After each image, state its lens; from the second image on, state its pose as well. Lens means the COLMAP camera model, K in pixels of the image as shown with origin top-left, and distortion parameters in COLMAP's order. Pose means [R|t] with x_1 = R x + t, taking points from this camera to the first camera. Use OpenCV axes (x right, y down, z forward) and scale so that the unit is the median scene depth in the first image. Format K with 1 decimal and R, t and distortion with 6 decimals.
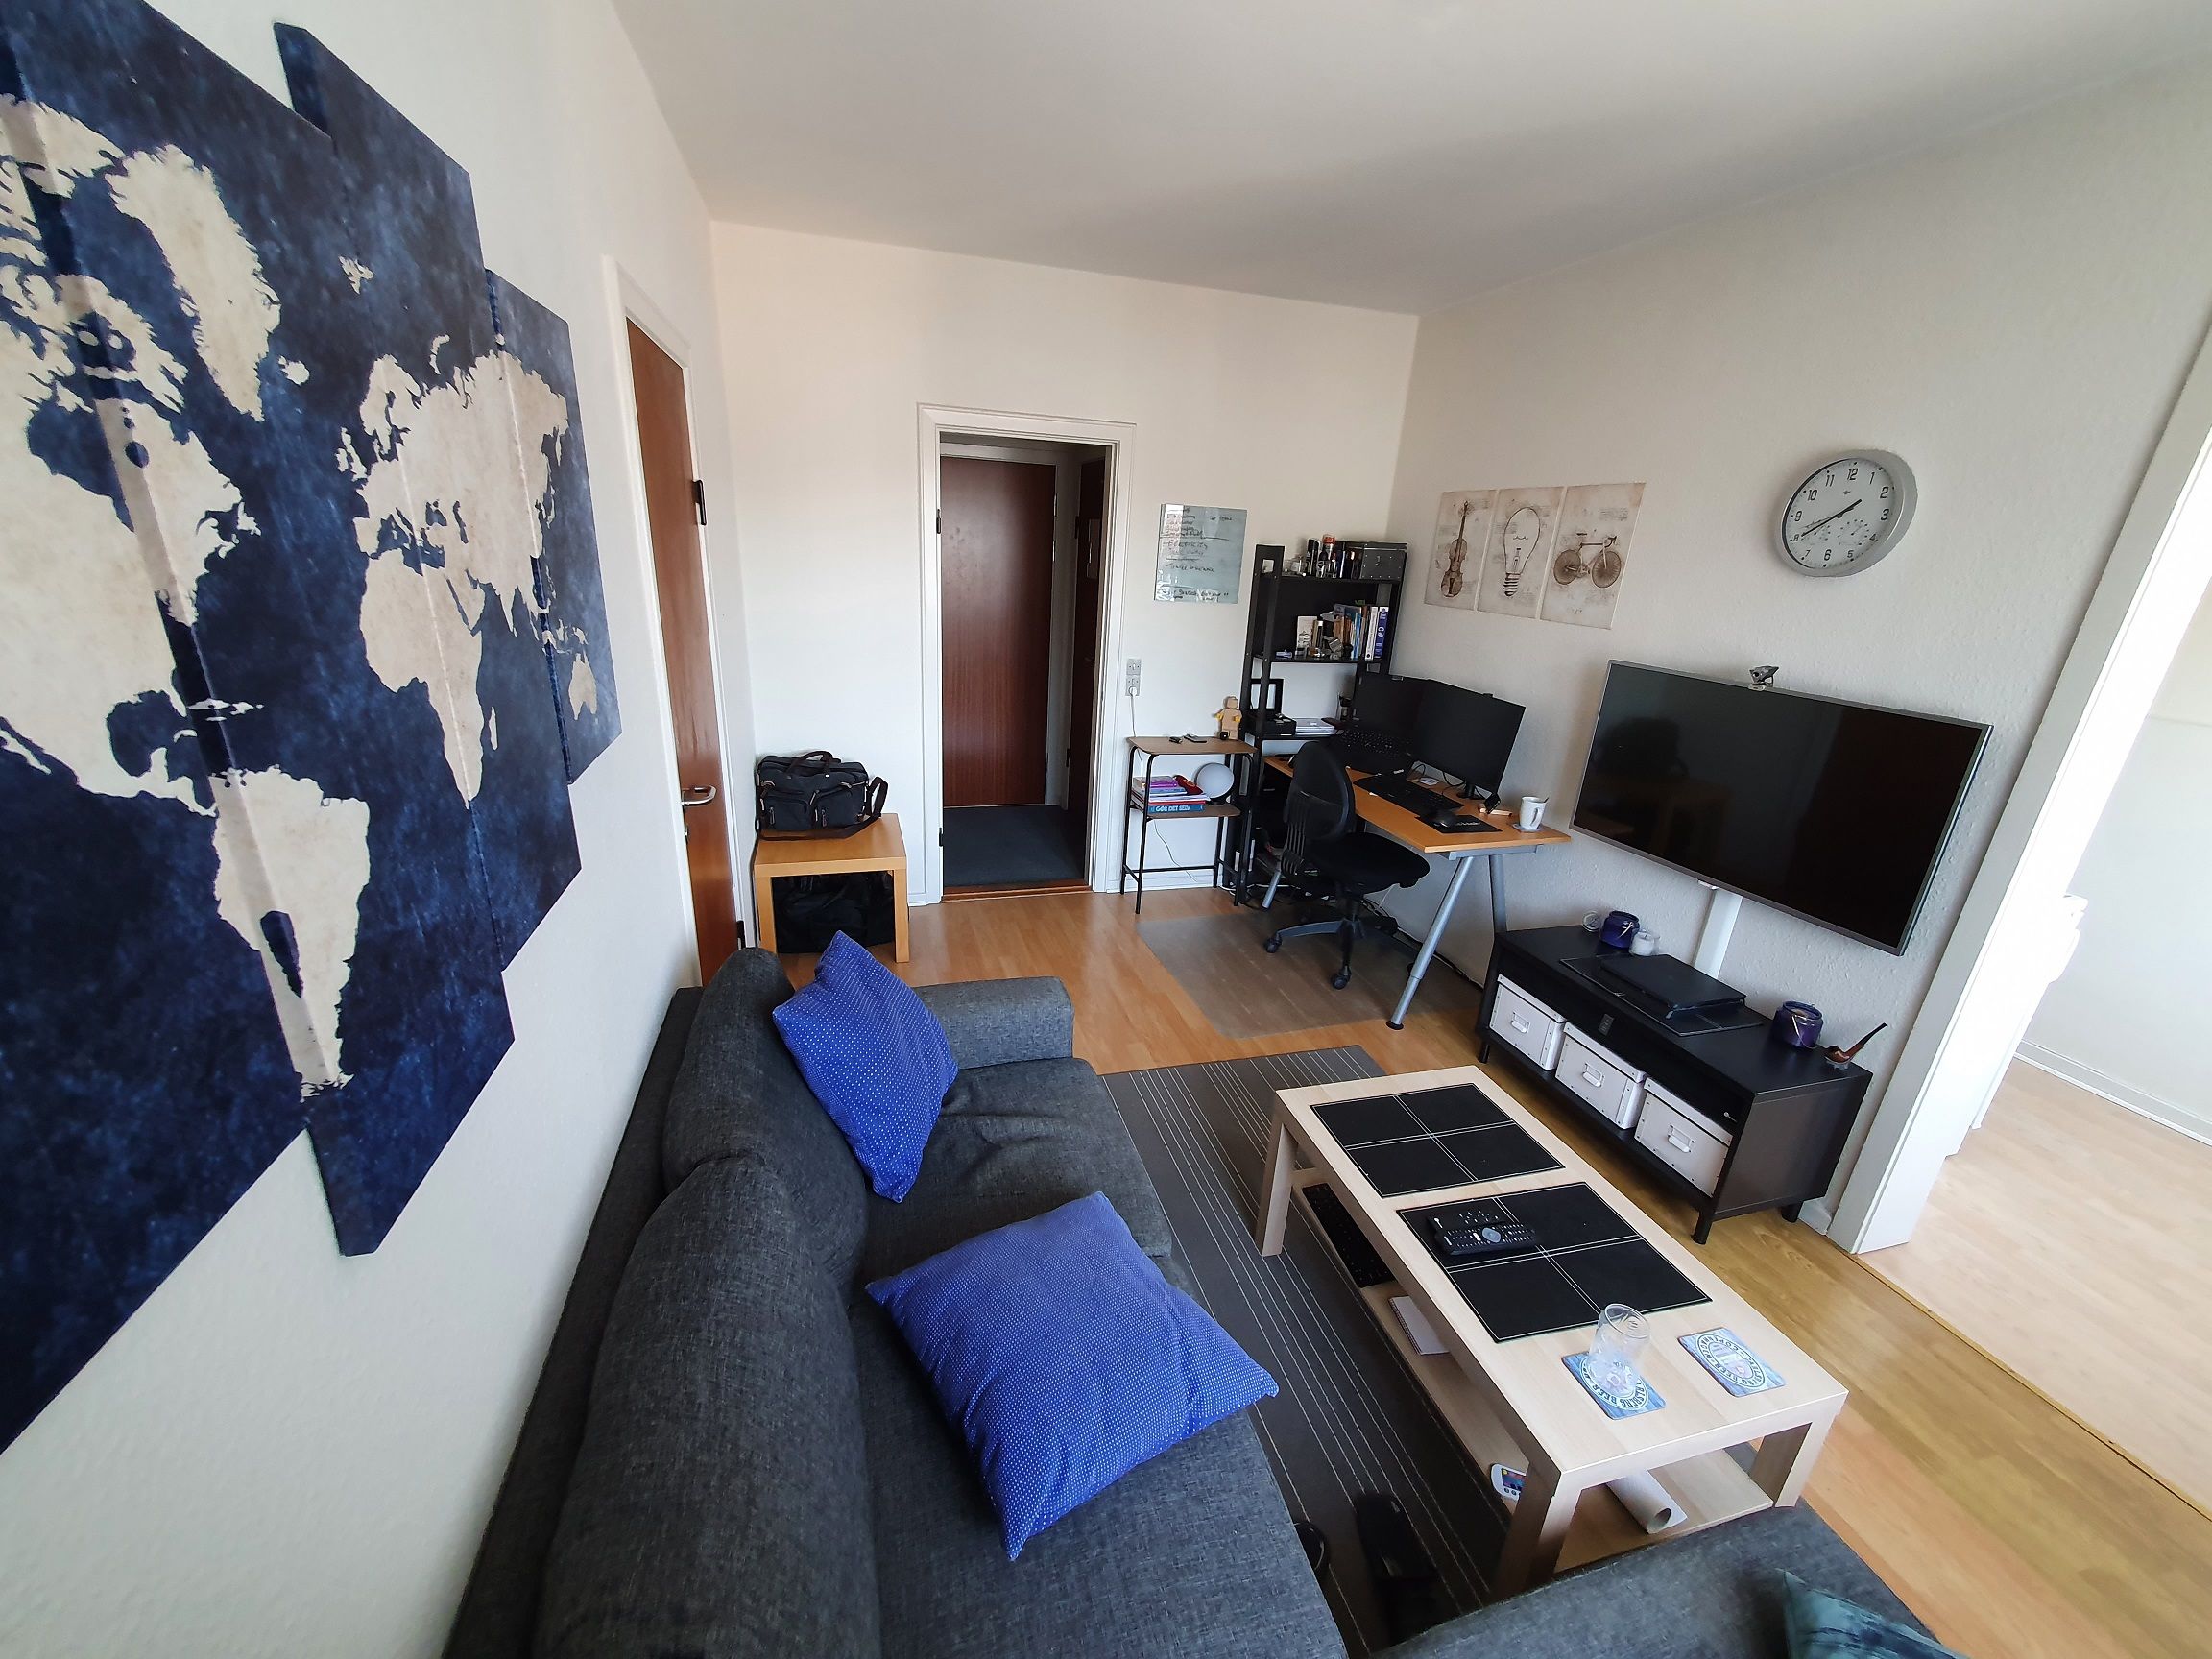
lens RADIAL K [[870.1, 0, 1090.0], [0, 870.1, 835.7], [0, 0, 1]] dist [0.003033, 0.000285]
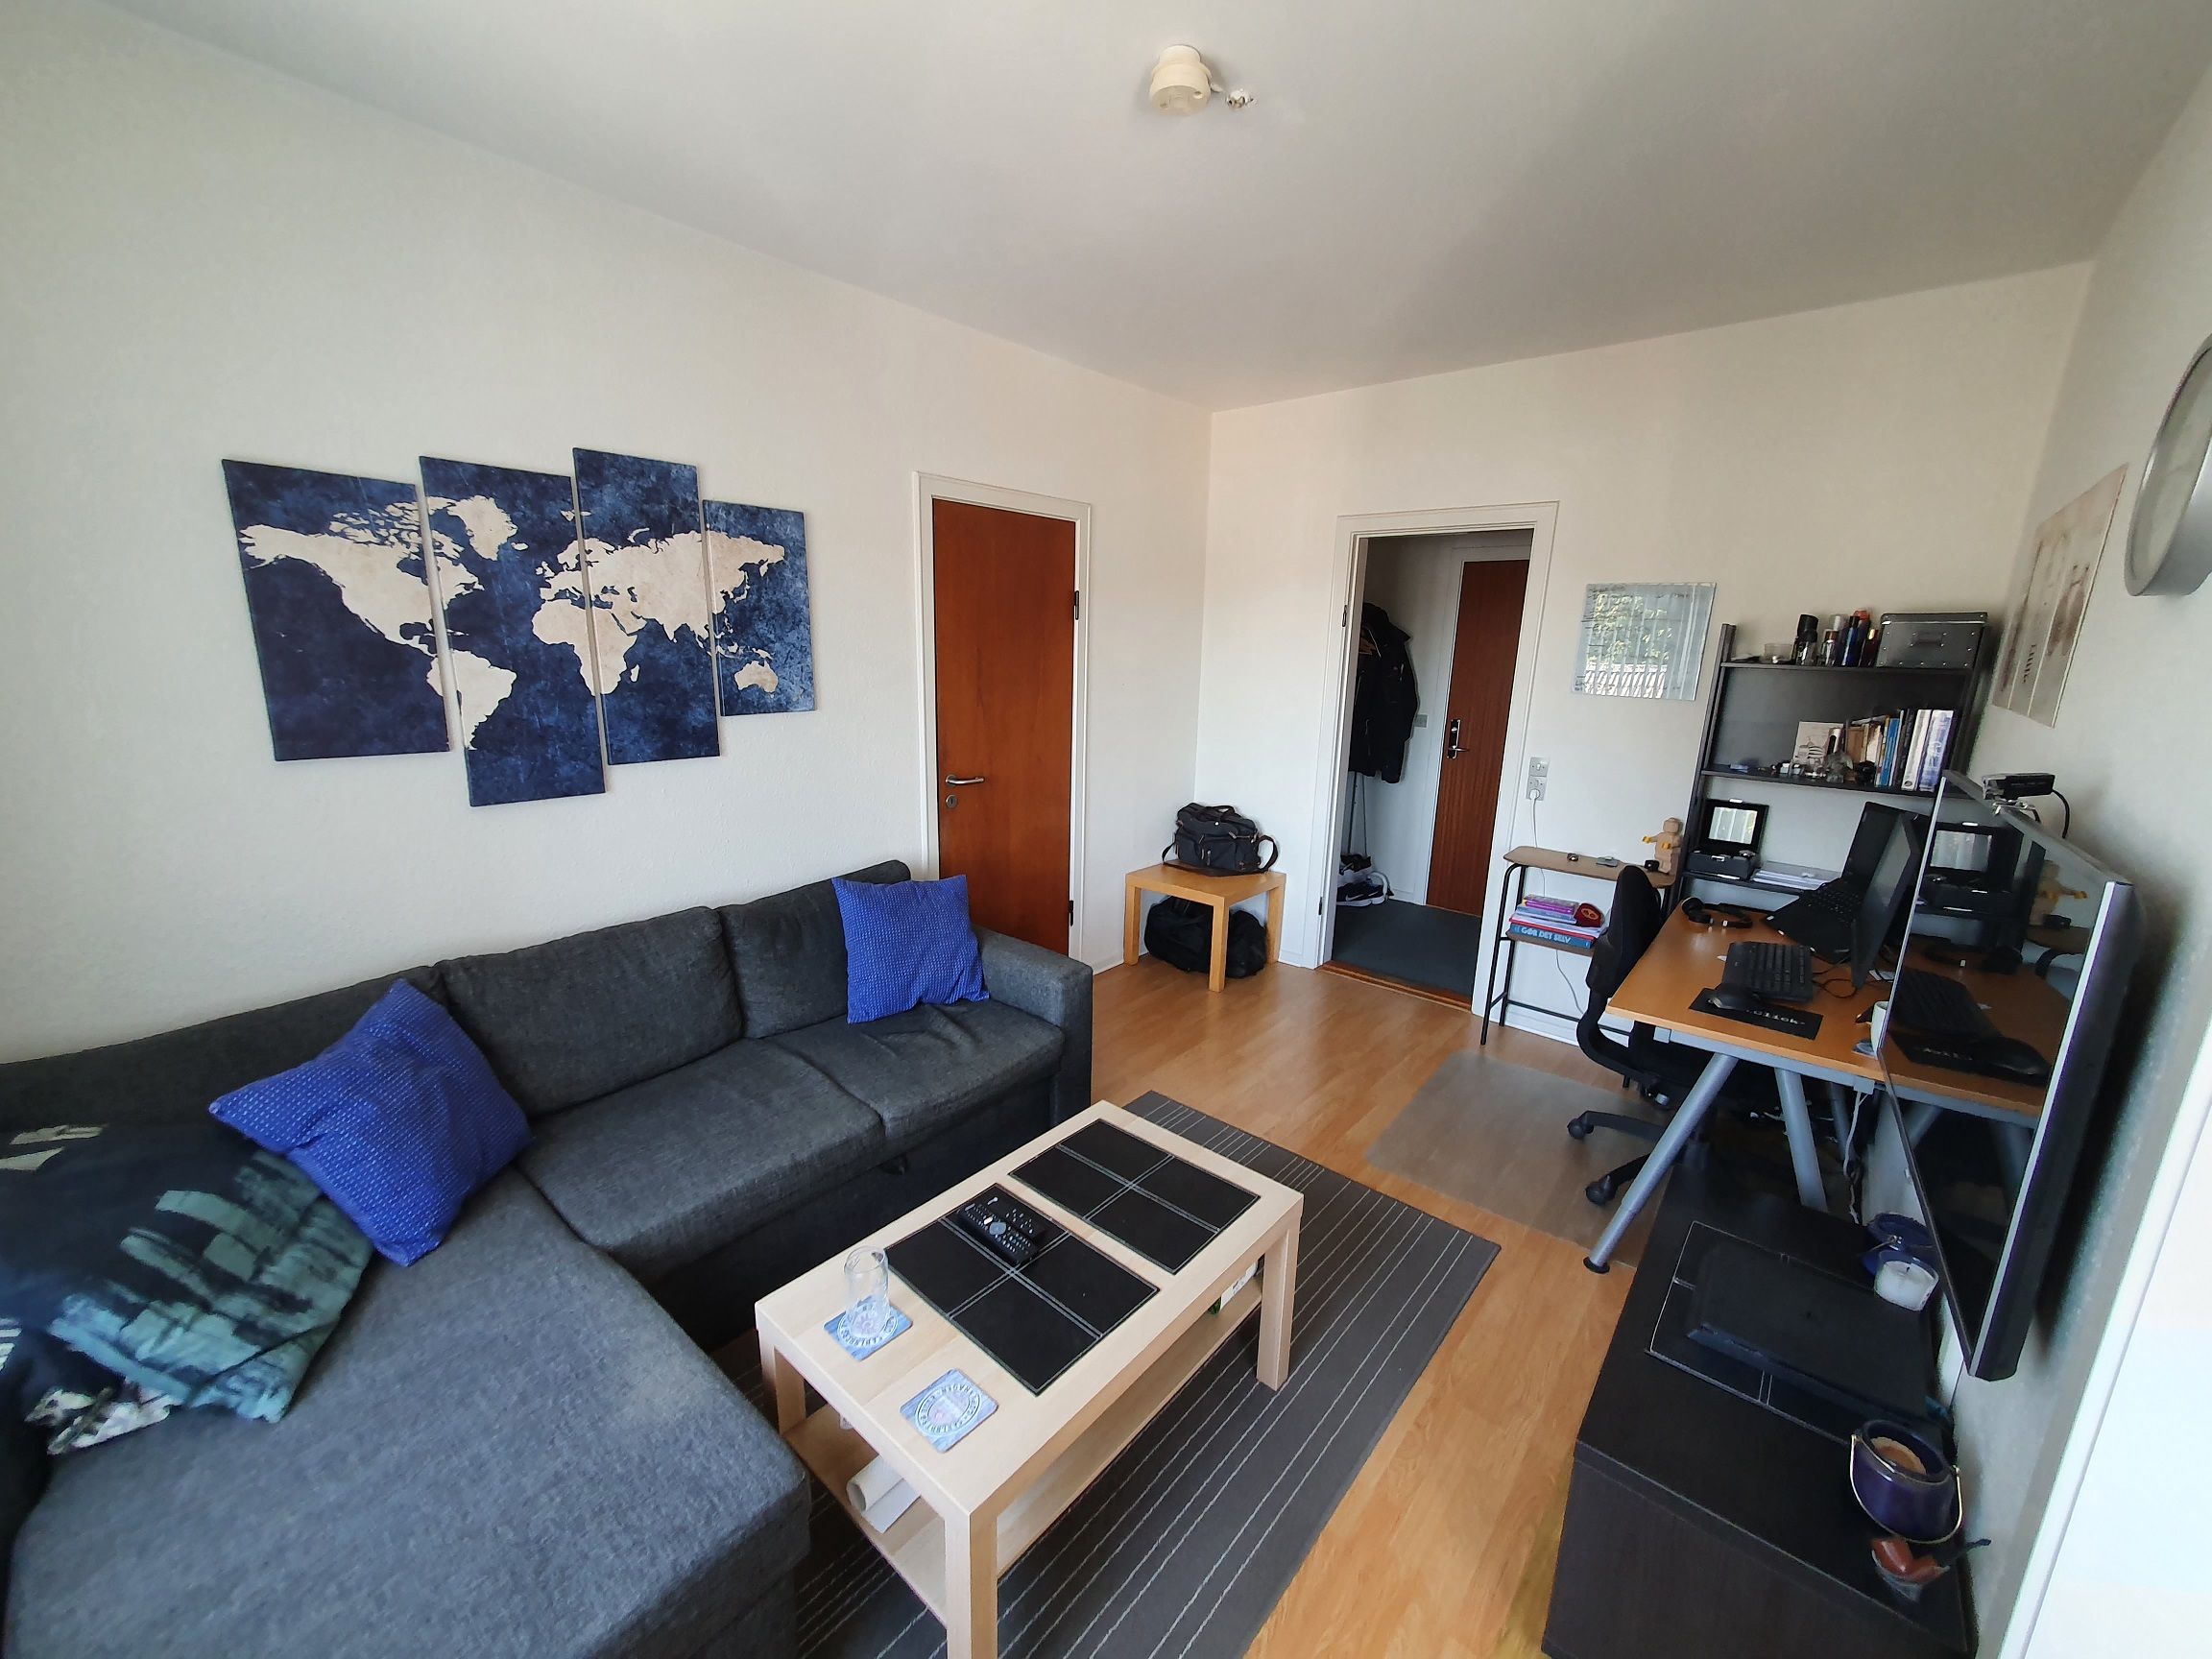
lens RADIAL K [[870.1, 0, 1107.2], [0, 870.1, 831.5], [0, 0, 1]] dist [0.003033, 0.000285]
pose [[0.565473, 0.148605, -0.811269, 1.162627], [-0.268841, 0.963122, -0.010967, -0.010668], [0.779721, 0.224304, 0.584570, 0.360926]]
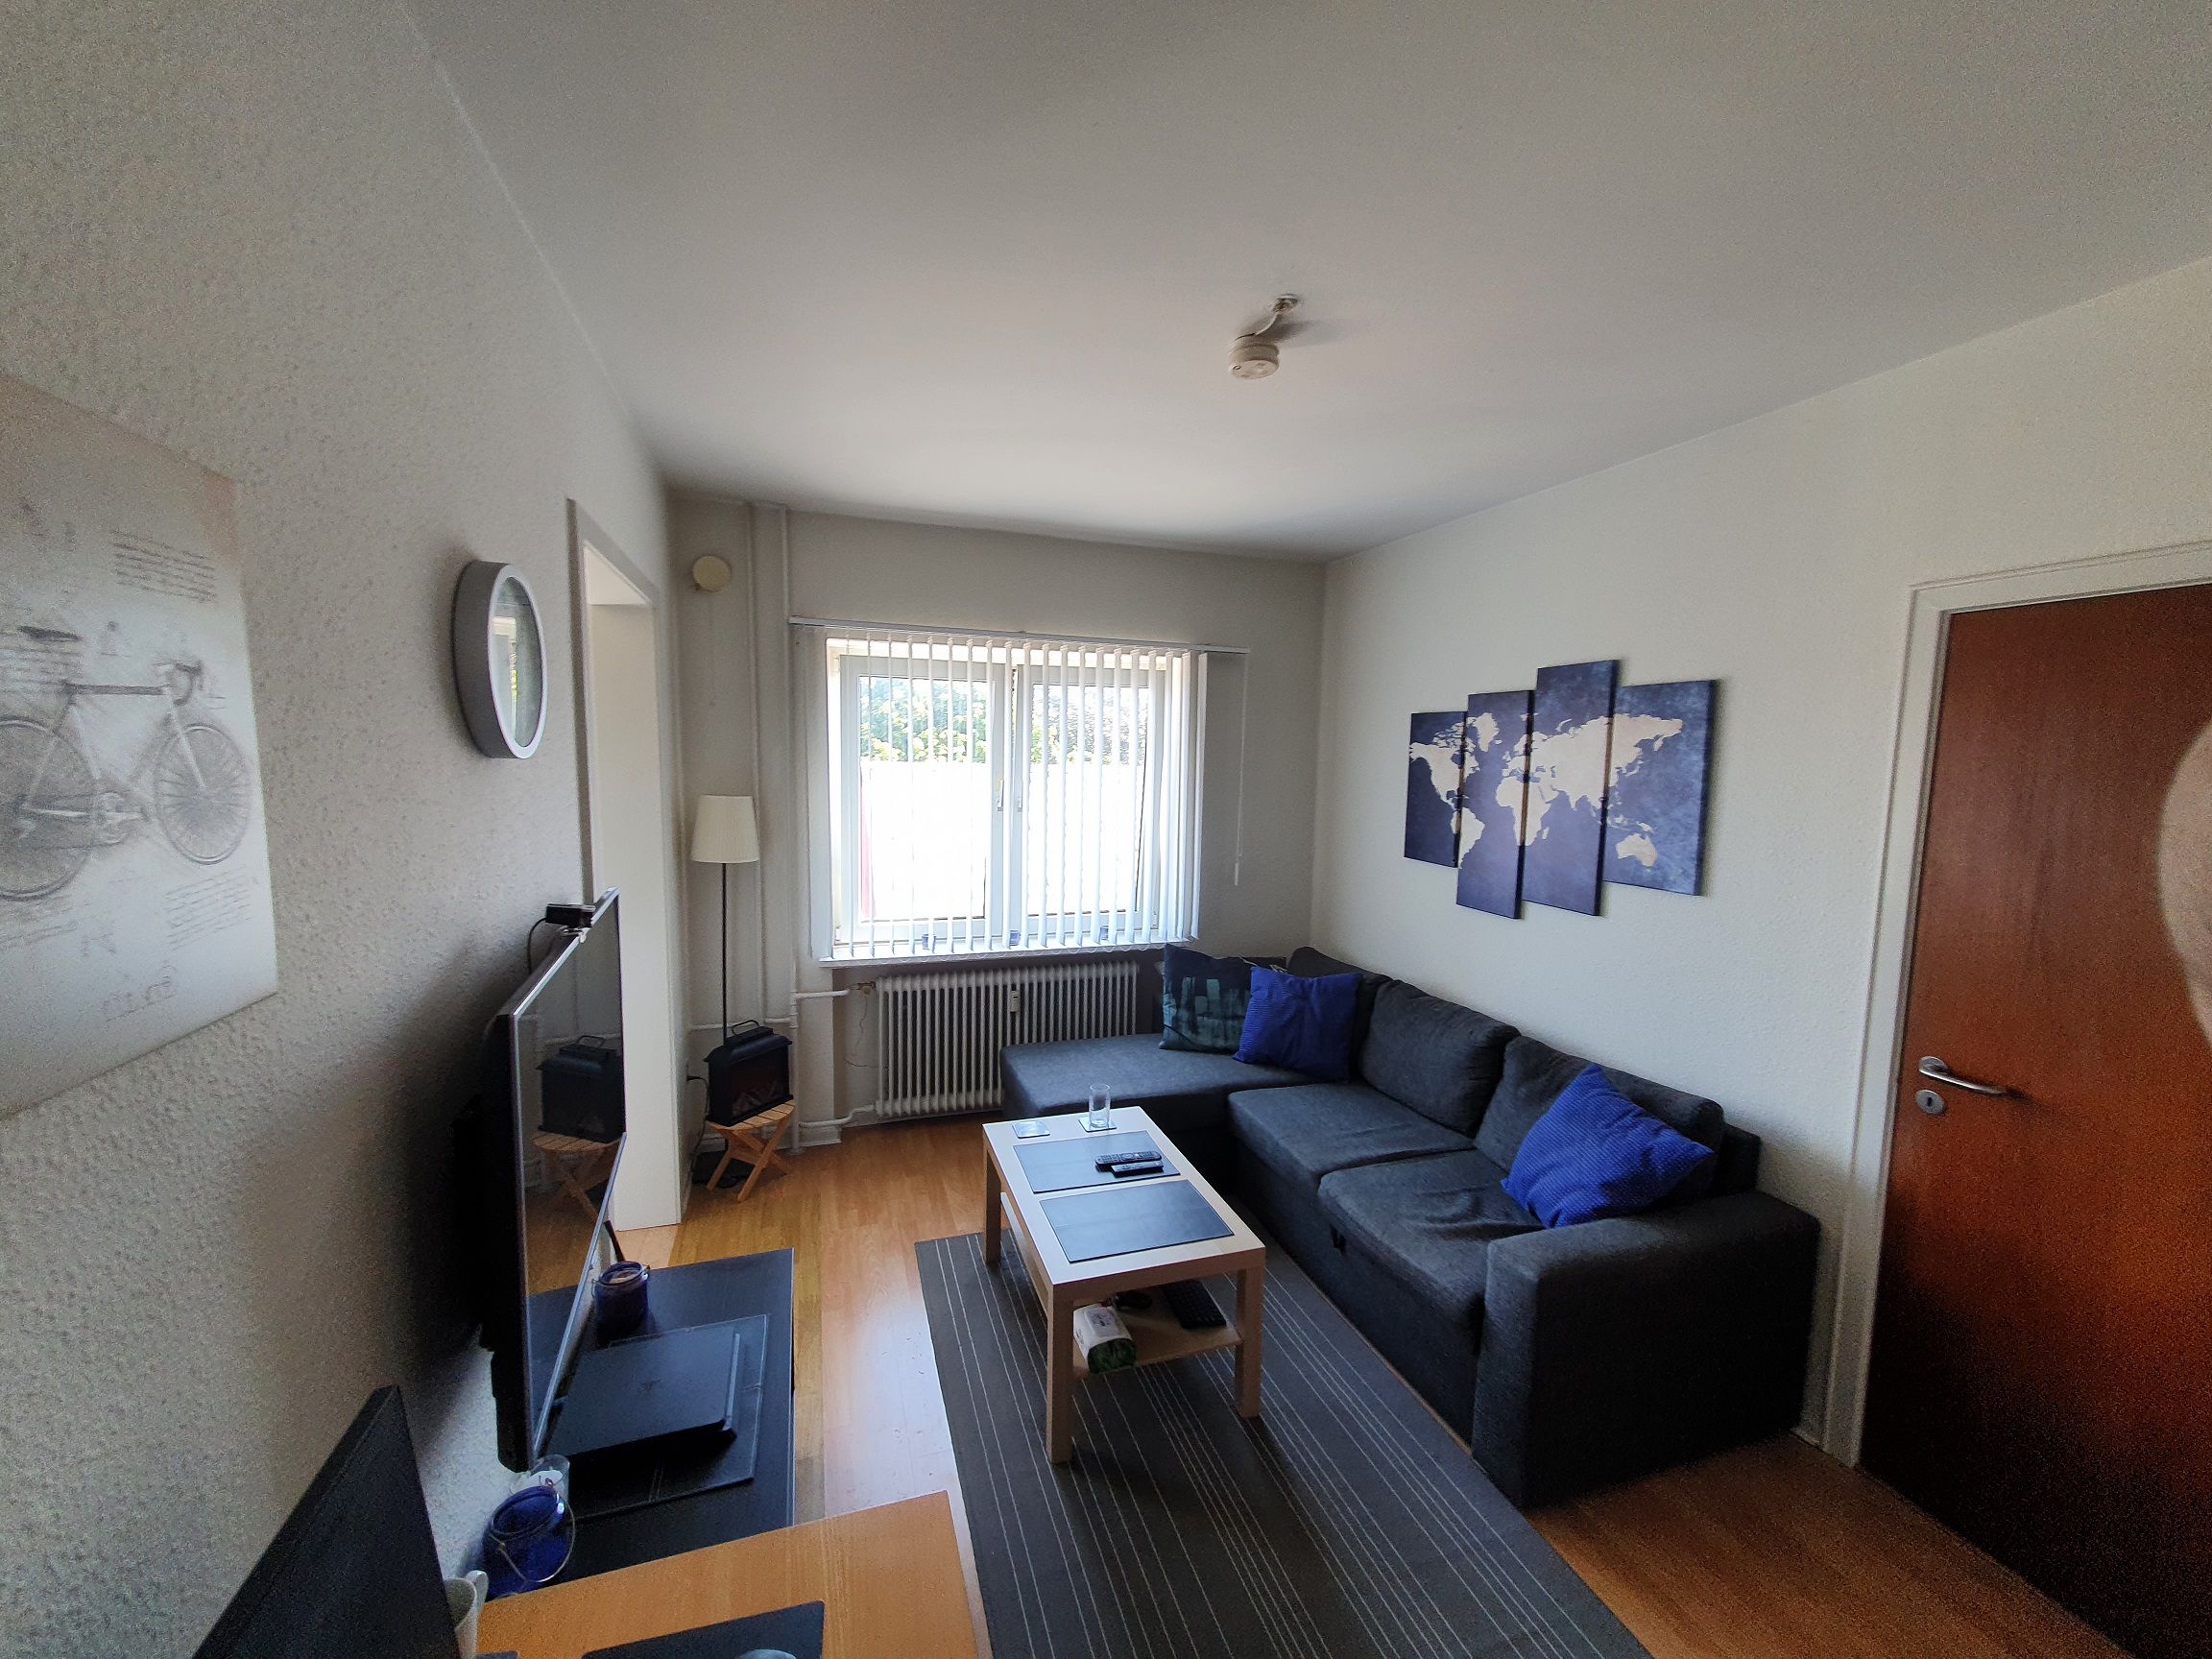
lens RADIAL K [[870.1, 0, 1108.8], [0, 870.1, 839.2], [0, 0, 1]] dist [0.003033, 0.000285]
pose [[-0.995736, -0.060436, -0.069691, 0.584318], [-0.084180, 0.904279, 0.418560, -0.677057], [0.037724, 0.422642, -0.905511, 1.996473]]
